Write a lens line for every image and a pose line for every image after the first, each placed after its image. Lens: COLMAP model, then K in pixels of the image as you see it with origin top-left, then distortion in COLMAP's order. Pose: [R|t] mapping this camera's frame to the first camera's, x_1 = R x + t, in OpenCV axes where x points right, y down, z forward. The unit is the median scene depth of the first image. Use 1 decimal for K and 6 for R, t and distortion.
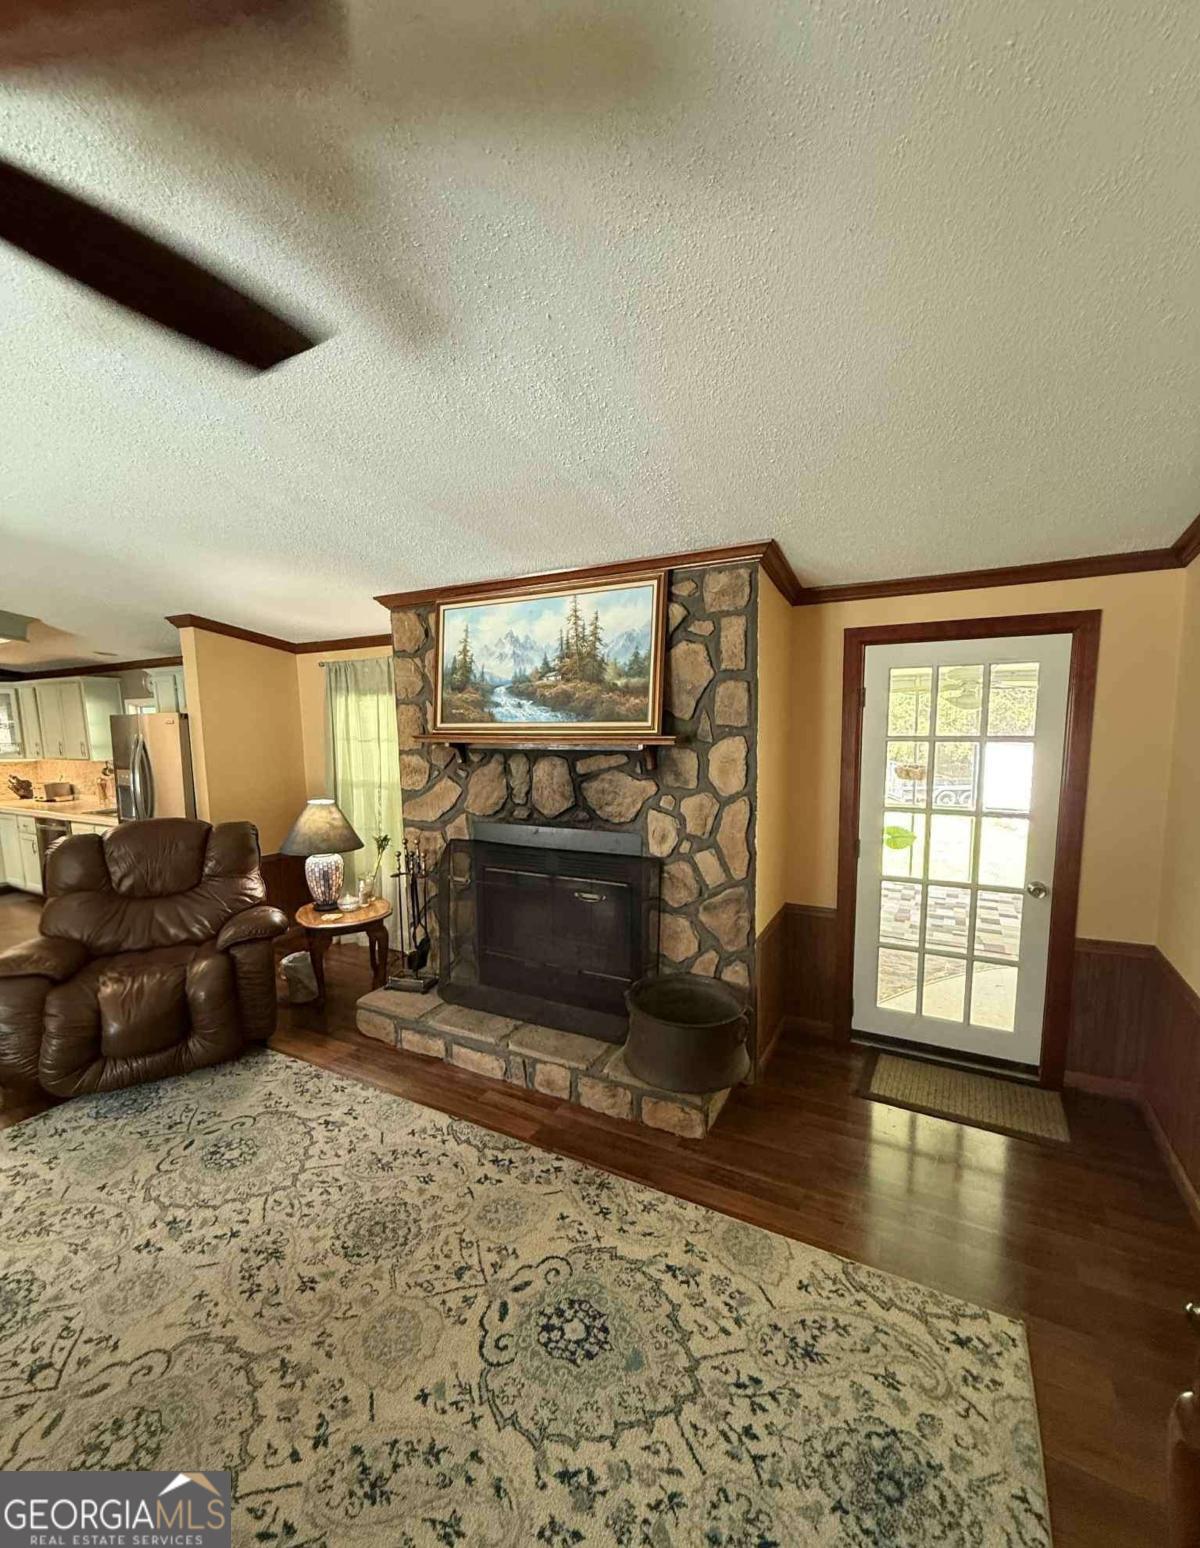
lens RADIAL K [[633.6, 0, 599.9], [0, 633.6, 790.8], [0, 0, 1]] dist [-0.004584, -0.000230]
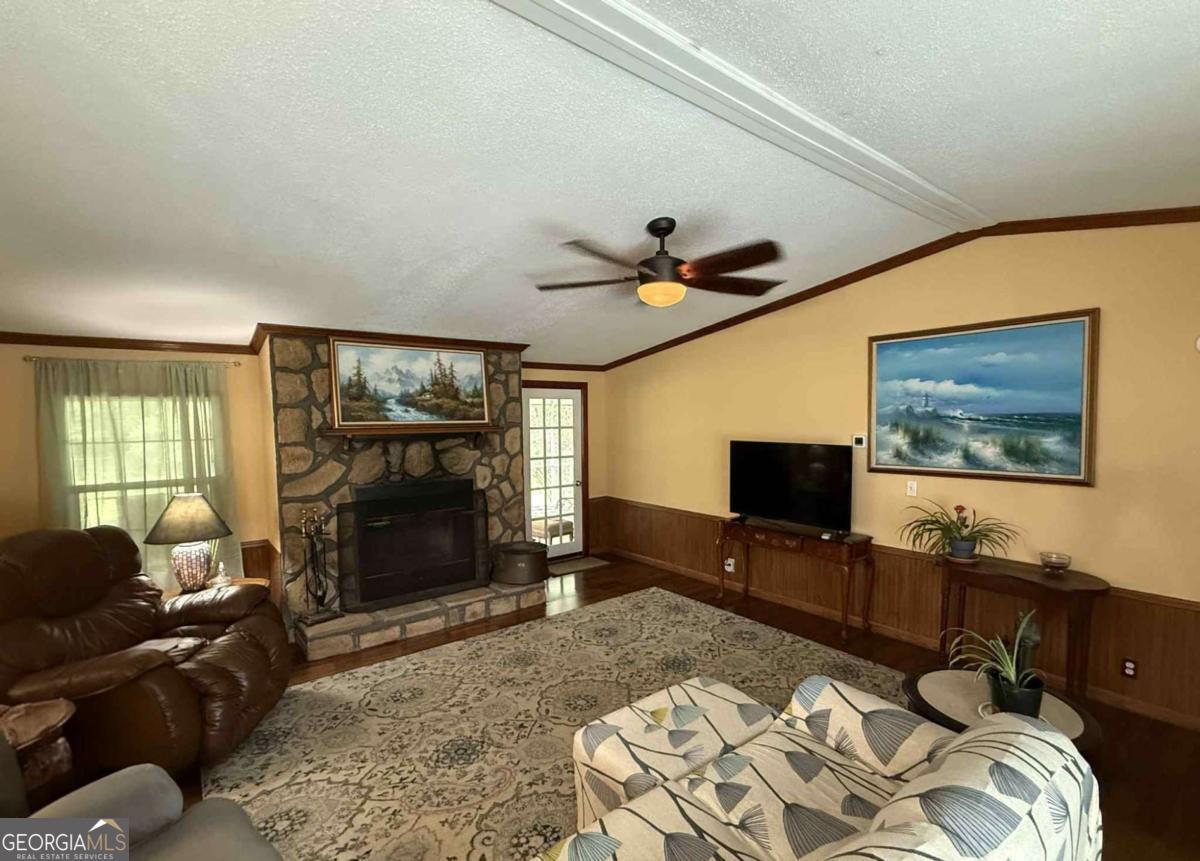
lens RADIAL K [[544.4, 0, 598.9], [0, 544.4, 432.8], [0, 0, 1]] dist [-0.000820, 0.000112]
pose [[0.409423, -0.016912, 0.912188, -1.279268], [0.109764, 0.993479, -0.030847, 0.023133], [-0.905718, 0.112755, 0.408610, -0.037359]]
